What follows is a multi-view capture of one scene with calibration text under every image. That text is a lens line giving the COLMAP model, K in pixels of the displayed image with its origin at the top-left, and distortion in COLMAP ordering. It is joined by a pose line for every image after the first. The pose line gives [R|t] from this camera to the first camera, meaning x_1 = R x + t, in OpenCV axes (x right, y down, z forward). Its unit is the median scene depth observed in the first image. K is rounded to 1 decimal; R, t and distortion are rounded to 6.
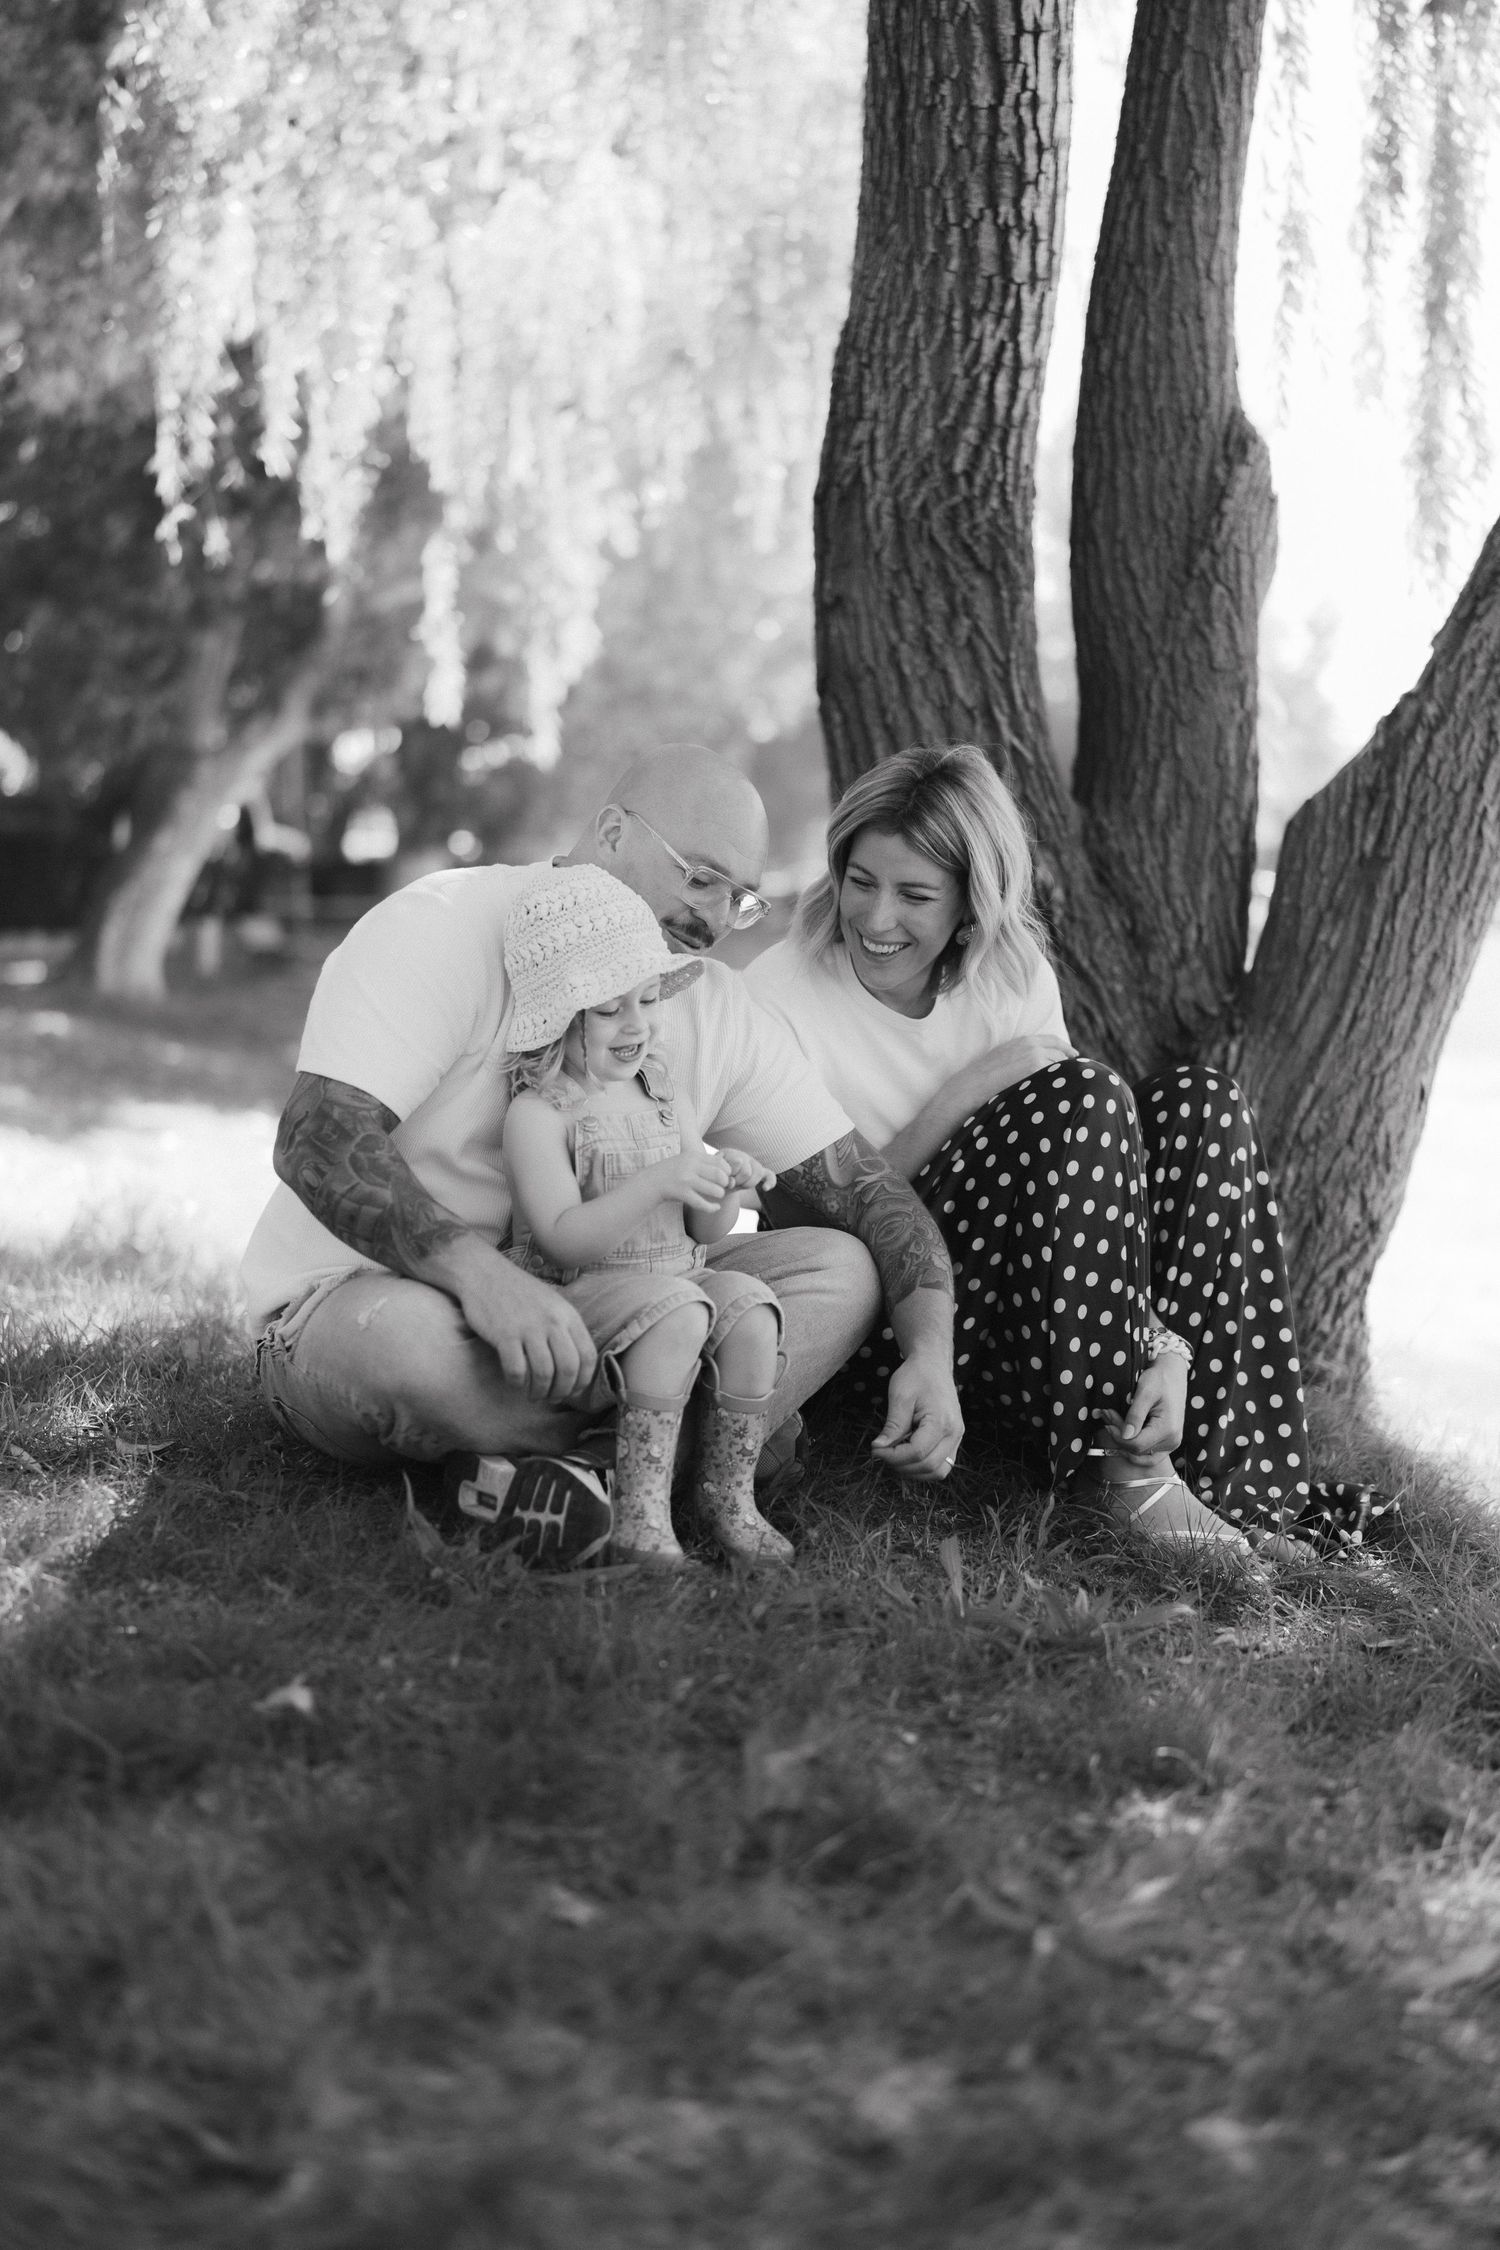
lens RADIAL K [[3297.7, 0, 766.1], [0, 3297.7, 1134.9], [0, 0, 1]] dist [-0.040720, 0.000000]
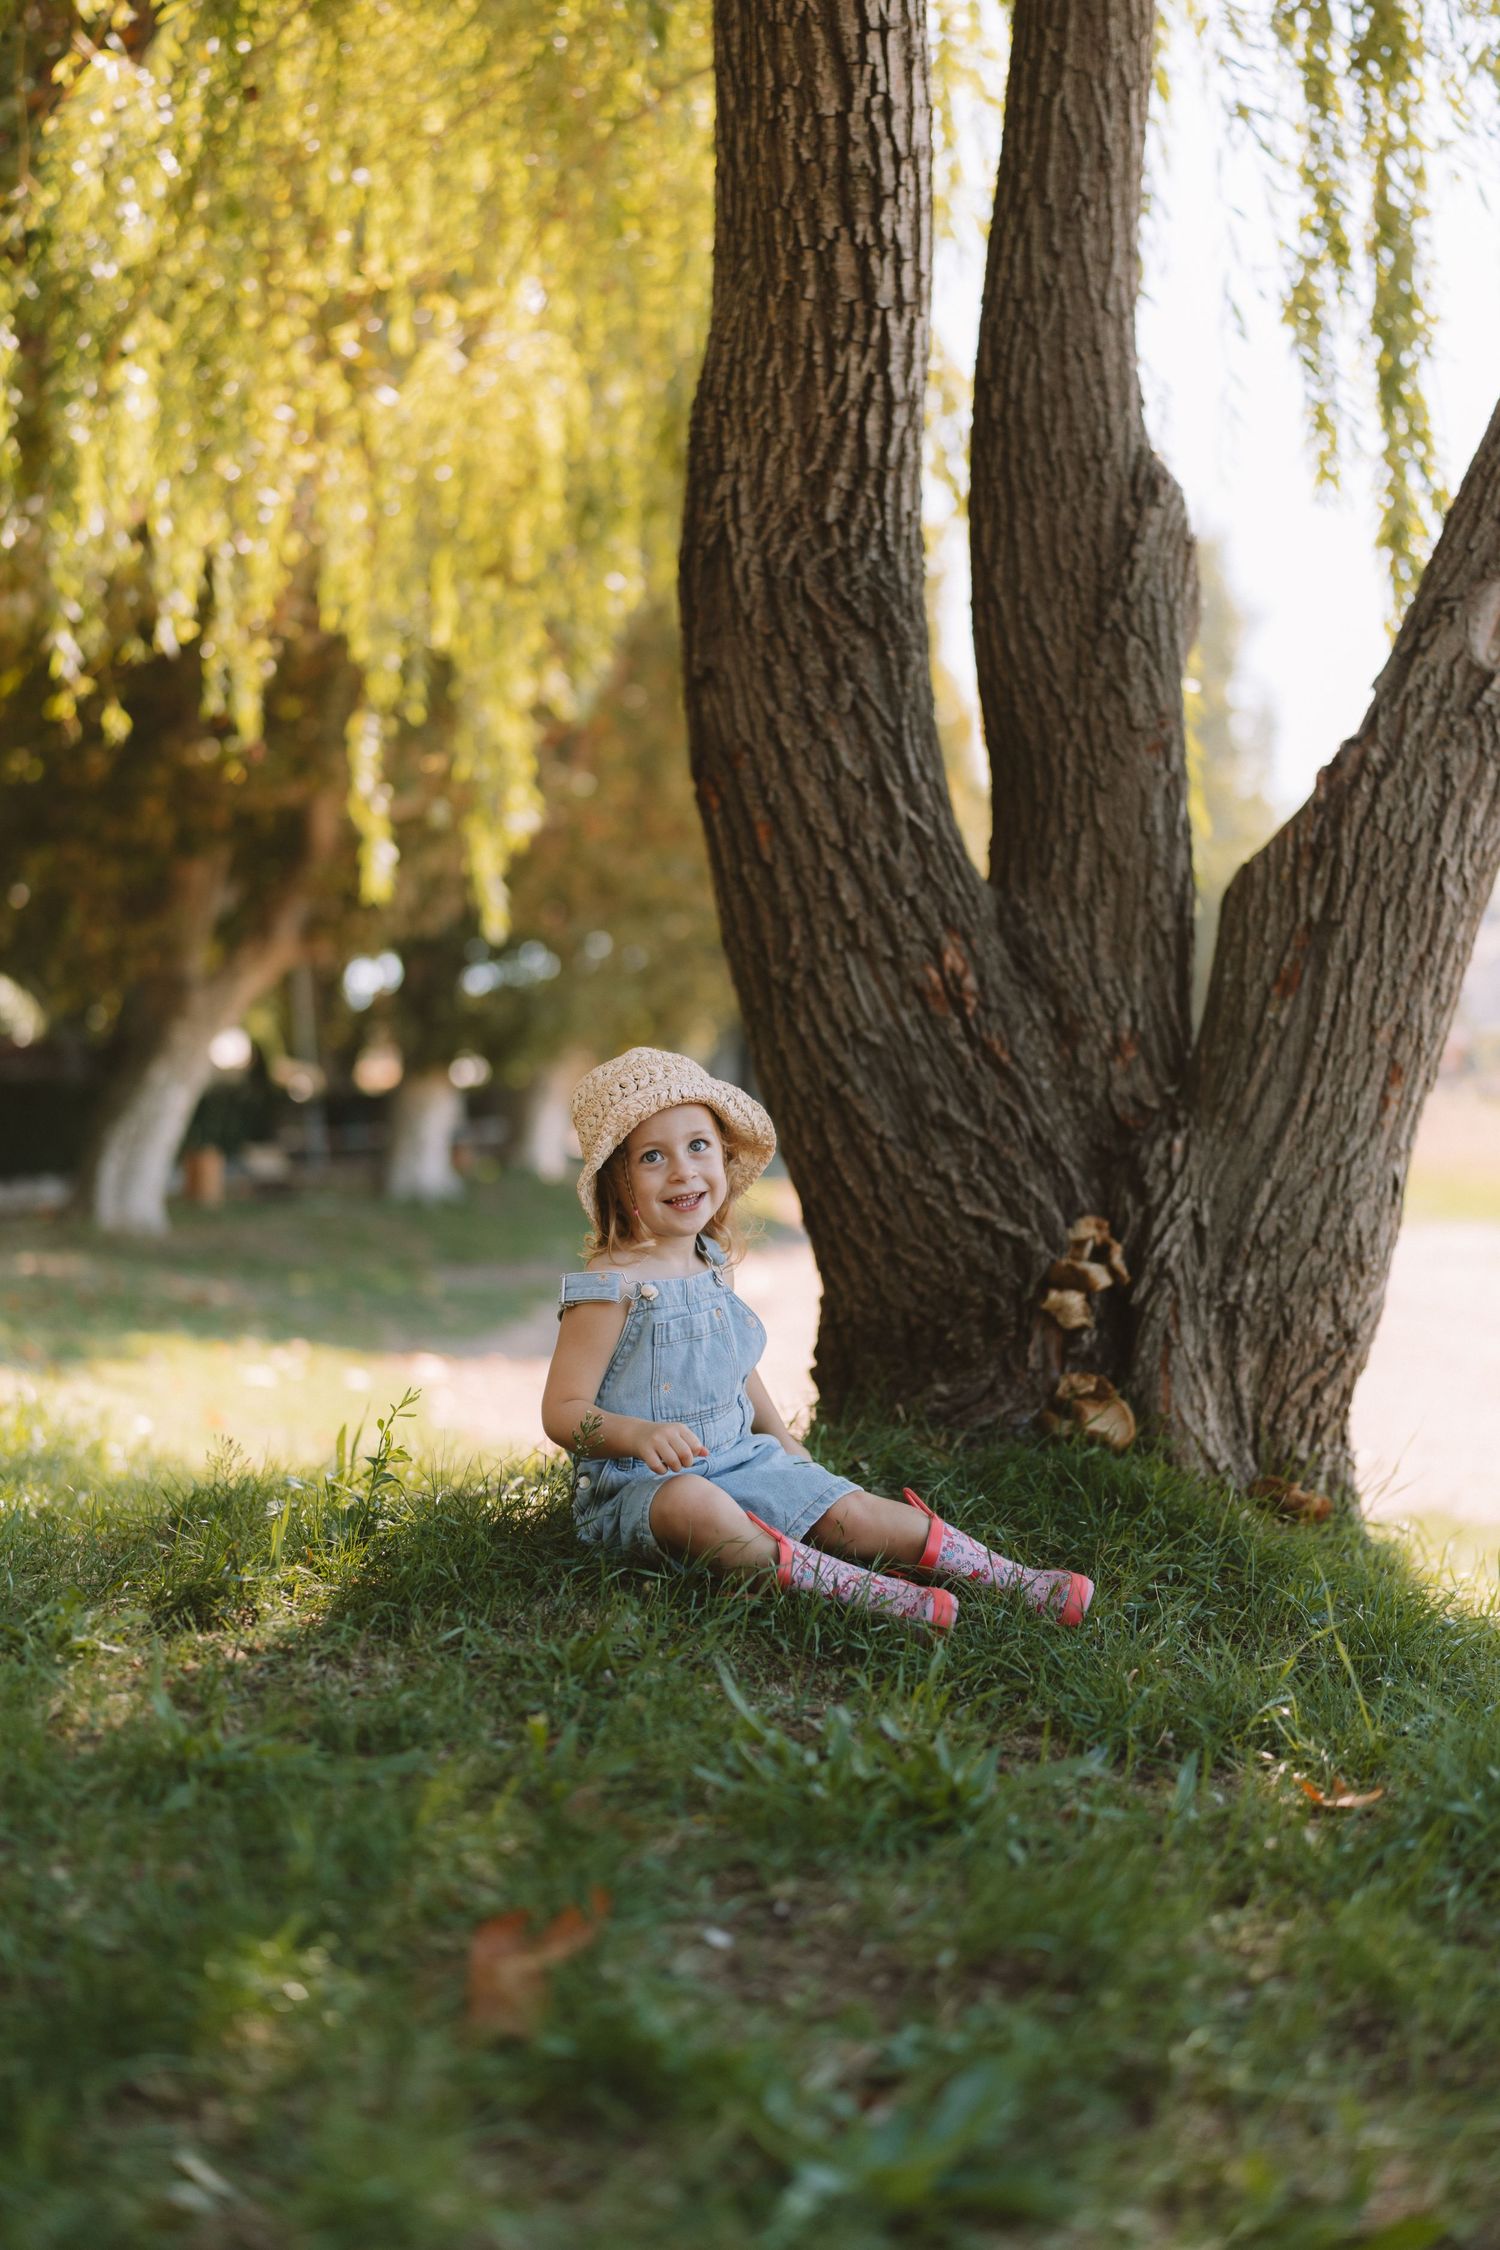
lens RADIAL K [[3297.7, 0, 730.2], [0, 3297.7, 1118.6], [0, 0, 1]] dist [-0.040720, 0.000000]
pose [[0.998303, -0.054623, -0.020170, 0.039434], [0.053041, 0.995991, -0.072038, 0.024377], [0.024024, 0.070845, 0.997198, 0.110348]]
